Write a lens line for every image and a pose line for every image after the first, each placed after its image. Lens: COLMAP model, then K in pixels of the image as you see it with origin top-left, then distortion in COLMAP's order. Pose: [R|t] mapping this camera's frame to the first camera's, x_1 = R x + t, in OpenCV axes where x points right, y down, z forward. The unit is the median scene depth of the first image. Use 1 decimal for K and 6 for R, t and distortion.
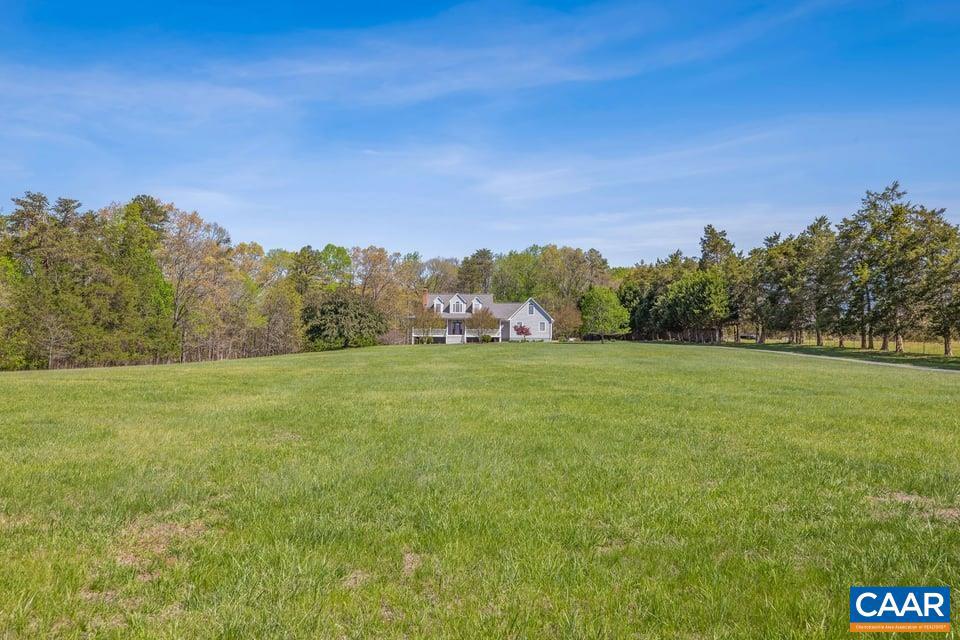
lens RADIAL K [[893.5, 0, 480.0], [0, 893.5, 320.0], [0, 0, 1]] dist [0.136375, 0.001320]
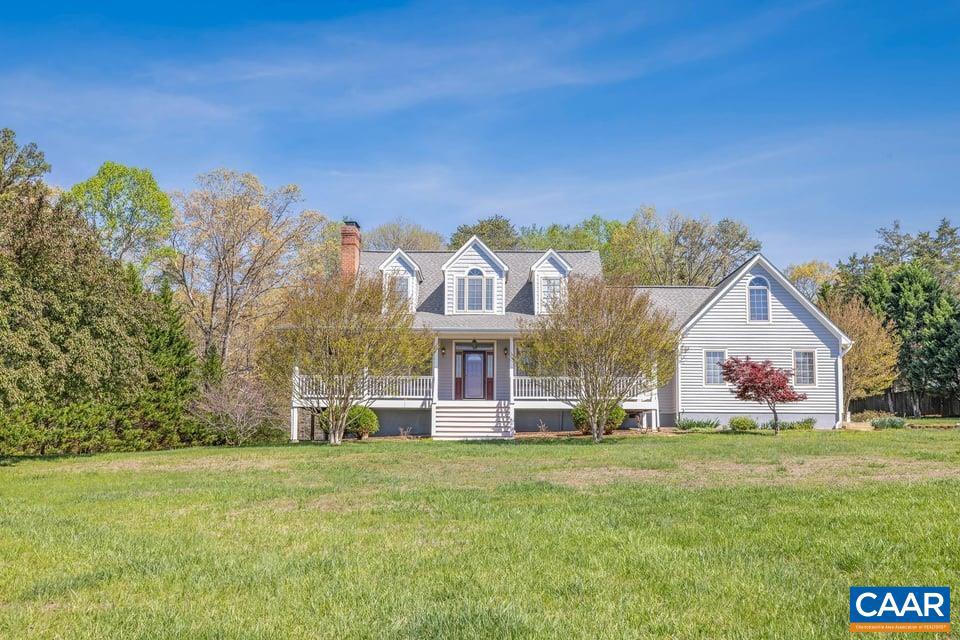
lens RADIAL K [[893.5, 0, 480.0], [0, 893.5, 320.0], [0, 0, 1]] dist [0.136375, 0.001320]
pose [[0.999567, 0.002078, 0.029355, -0.027919], [-0.000874, 0.999160, -0.040980, 0.004026], [-0.029416, 0.040937, 0.998729, 0.661090]]
